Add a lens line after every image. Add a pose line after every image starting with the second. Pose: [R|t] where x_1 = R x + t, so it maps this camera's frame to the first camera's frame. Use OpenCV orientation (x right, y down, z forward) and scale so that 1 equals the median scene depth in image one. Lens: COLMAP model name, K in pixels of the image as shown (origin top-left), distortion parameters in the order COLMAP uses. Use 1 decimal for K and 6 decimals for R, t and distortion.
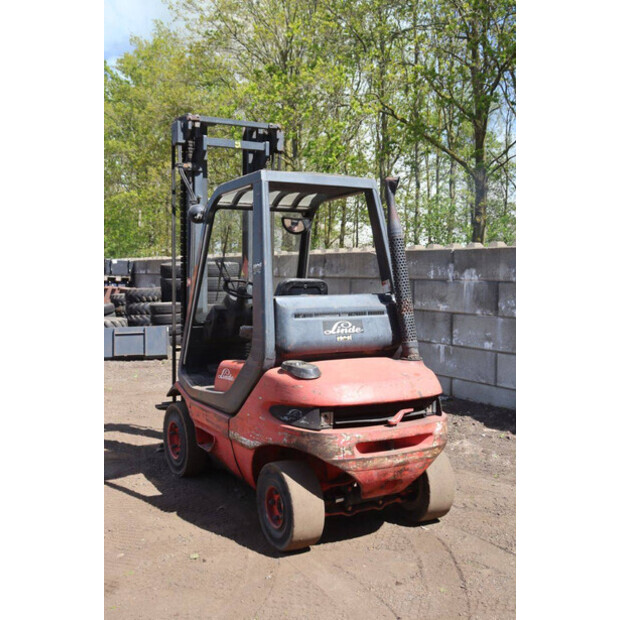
lens RADIAL K [[714.4, 0, 310.0], [0, 714.4, 310.0], [0, 0, 1]] dist [-0.028760, 0.014531]
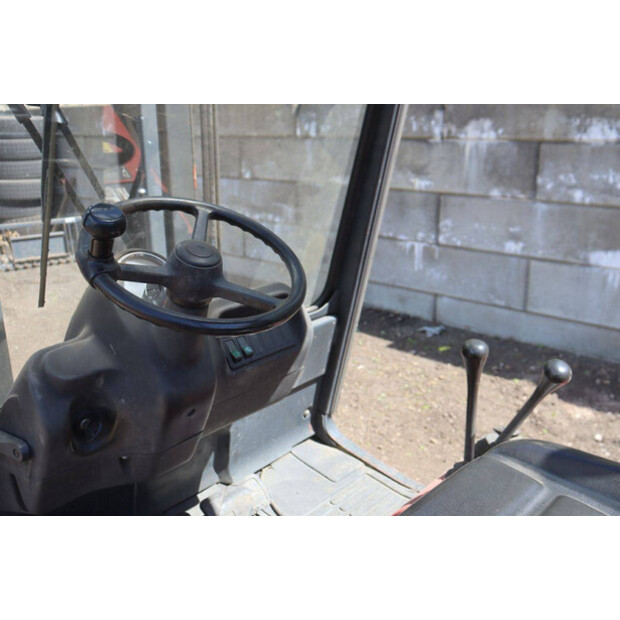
lens RADIAL K [[622.1, 0, 310.0], [0, 622.1, 310.0], [0, 0, 1]] dist [-0.117318, 0.195842]
pose [[0.954399, -0.108118, 0.278267, -0.133965], [0.038248, 0.968717, 0.245202, -0.065531], [-0.296073, -0.223377, 0.928678, 1.004467]]
